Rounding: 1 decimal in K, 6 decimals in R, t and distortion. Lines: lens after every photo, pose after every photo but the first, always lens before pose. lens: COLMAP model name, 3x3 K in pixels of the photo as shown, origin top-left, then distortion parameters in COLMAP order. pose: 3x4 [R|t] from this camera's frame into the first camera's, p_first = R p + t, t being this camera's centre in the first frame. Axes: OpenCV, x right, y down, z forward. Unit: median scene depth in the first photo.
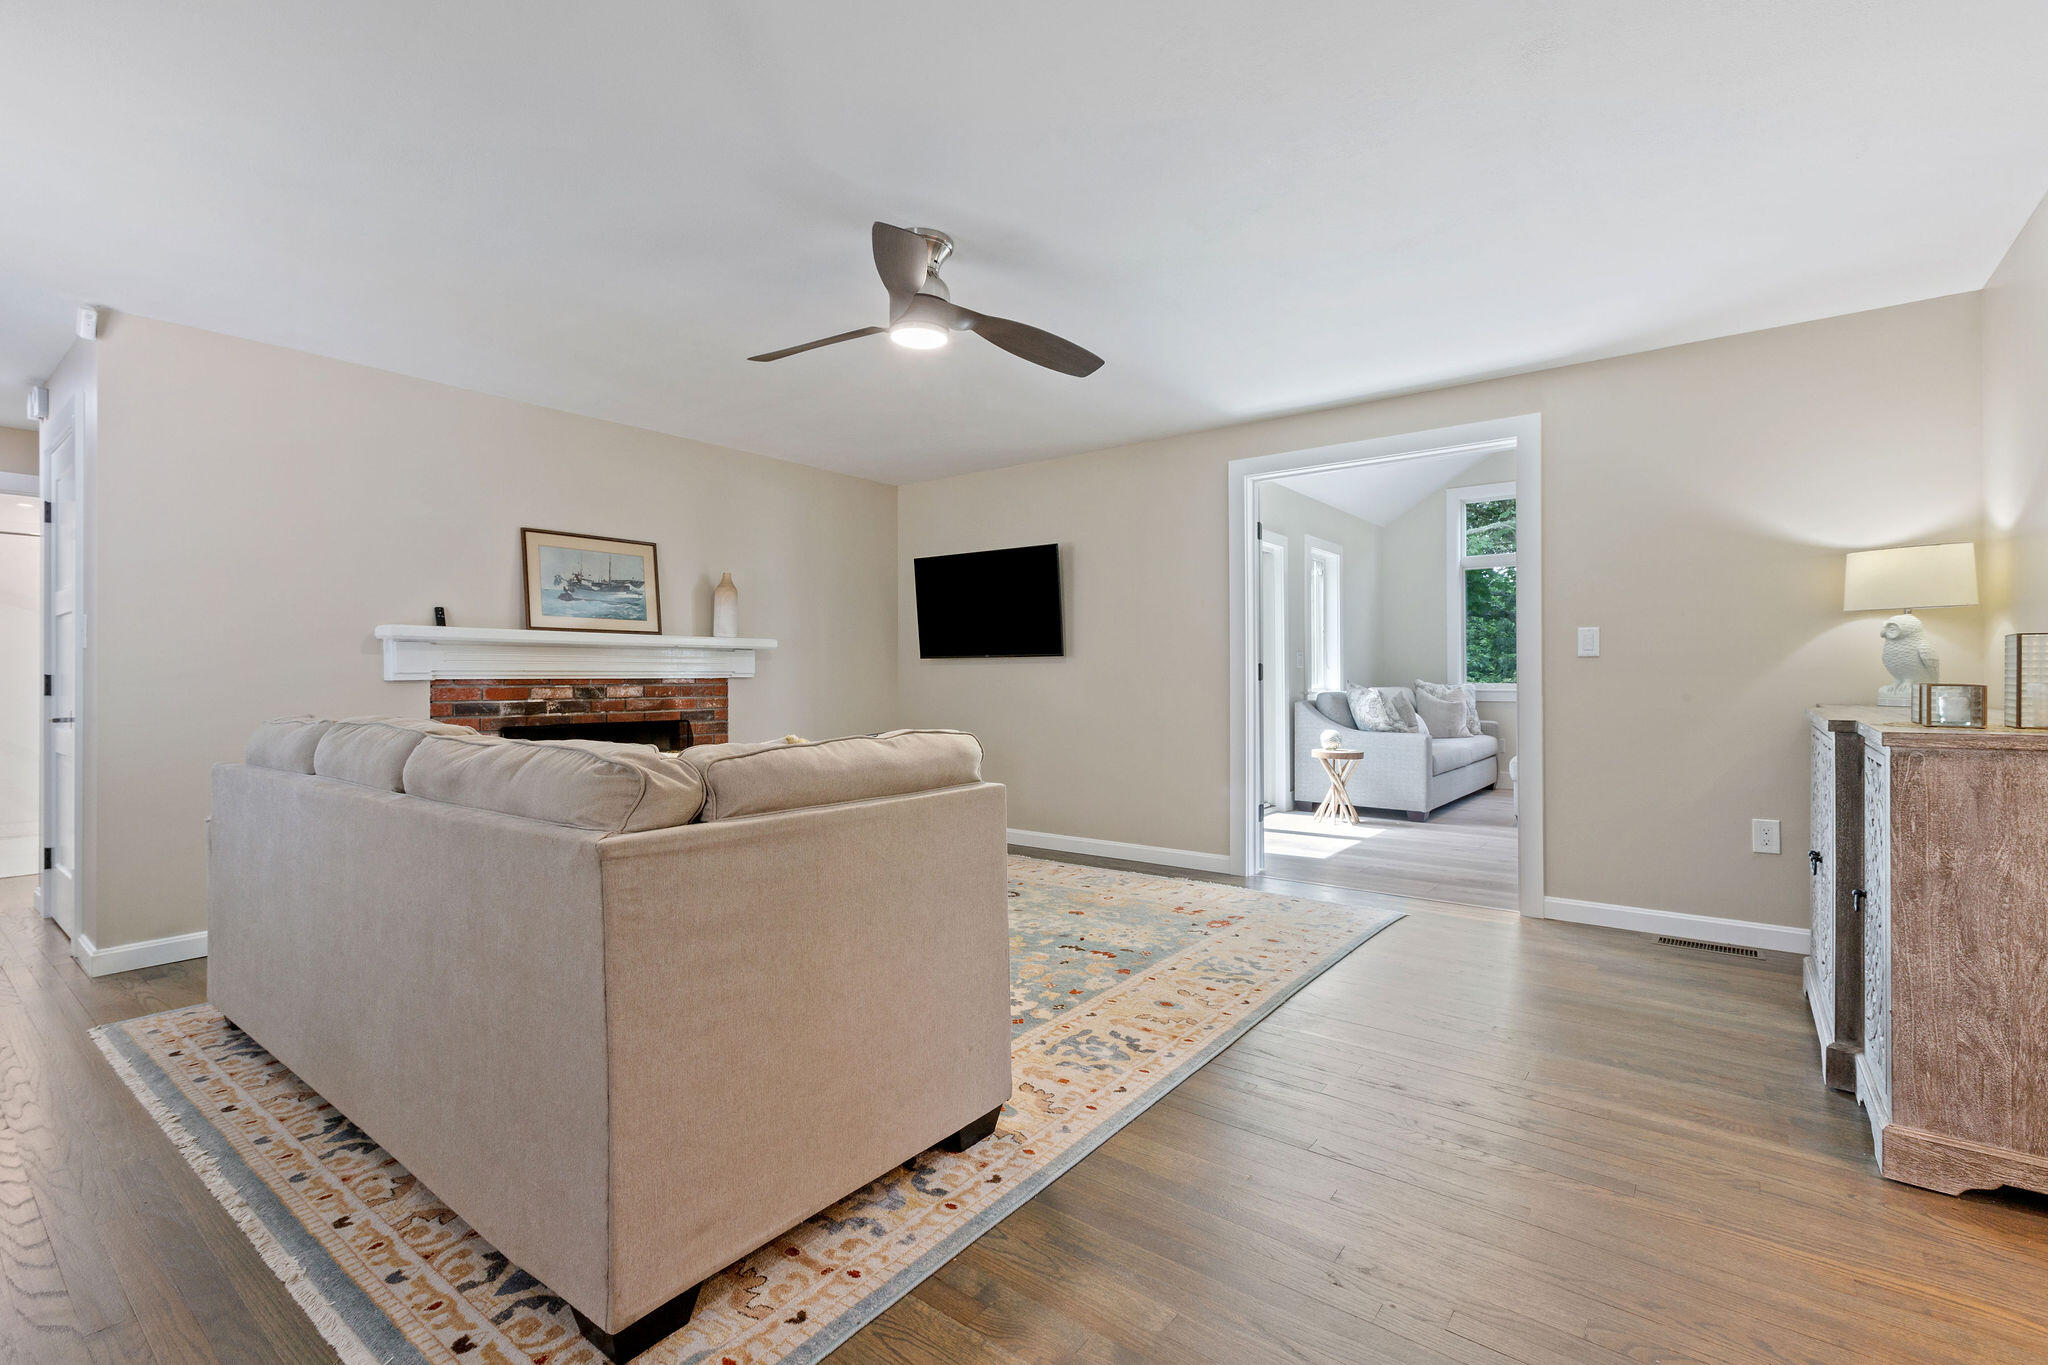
lens RADIAL K [[928.5, 0, 998.7], [0, 928.5, 676.0], [0, 0, 1]] dist [0.002201, 0.000028]
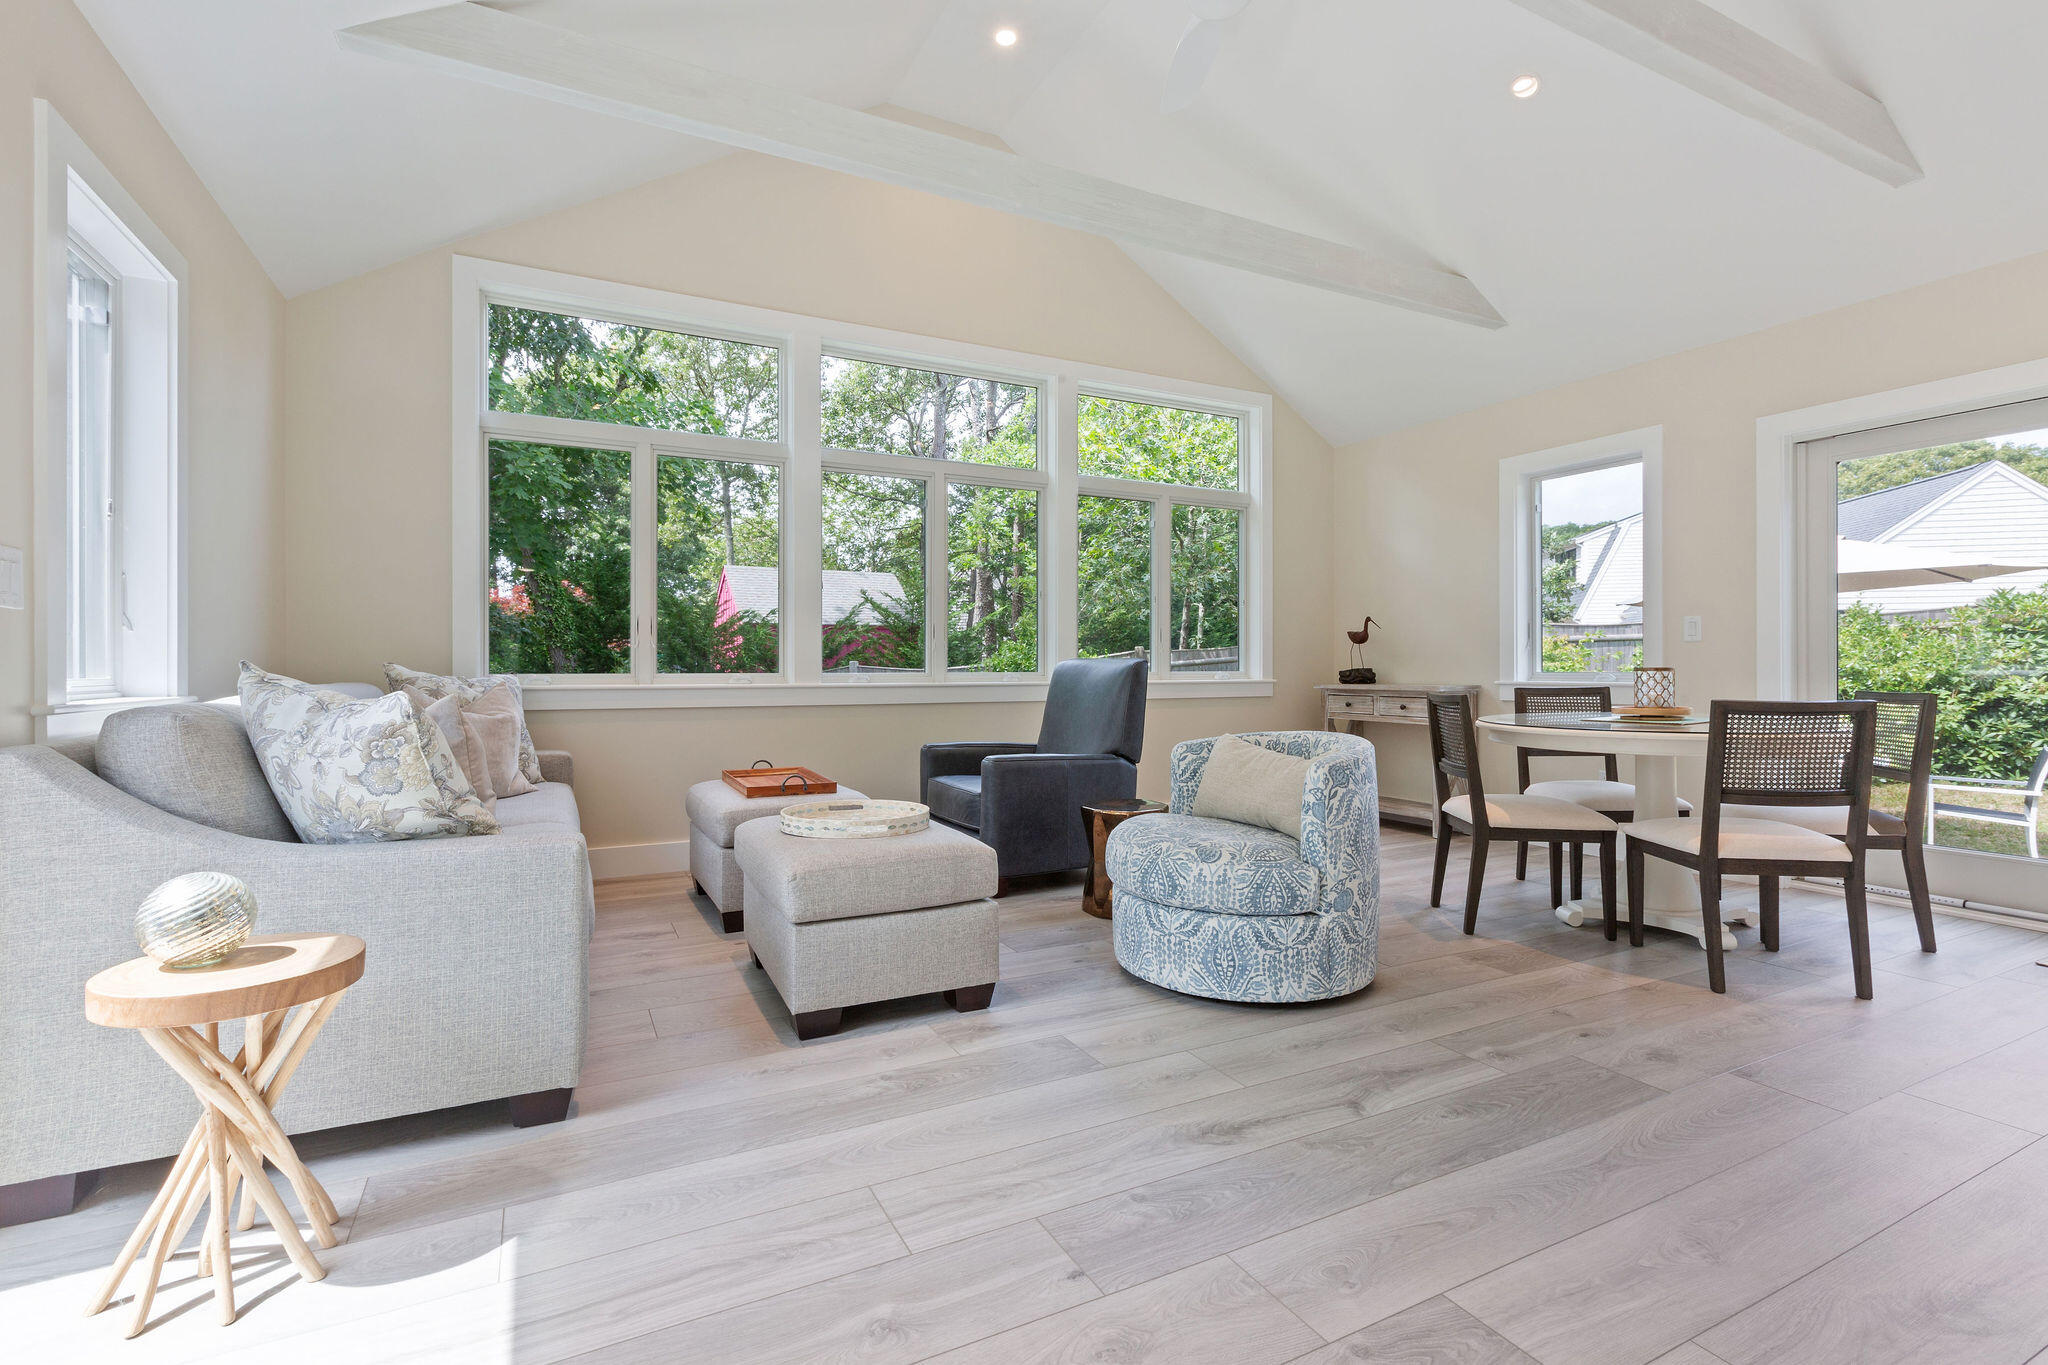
lens RADIAL K [[928.5, 0, 998.7], [0, 928.5, 676.0], [0, 0, 1]] dist [0.002201, 0.000028]
pose [[0.426087, -0.002450, 0.904679, 0.223719], [-0.002519, 0.999989, 0.003894, 0.007793], [-0.904679, -0.003938, 0.426076, 0.689571]]
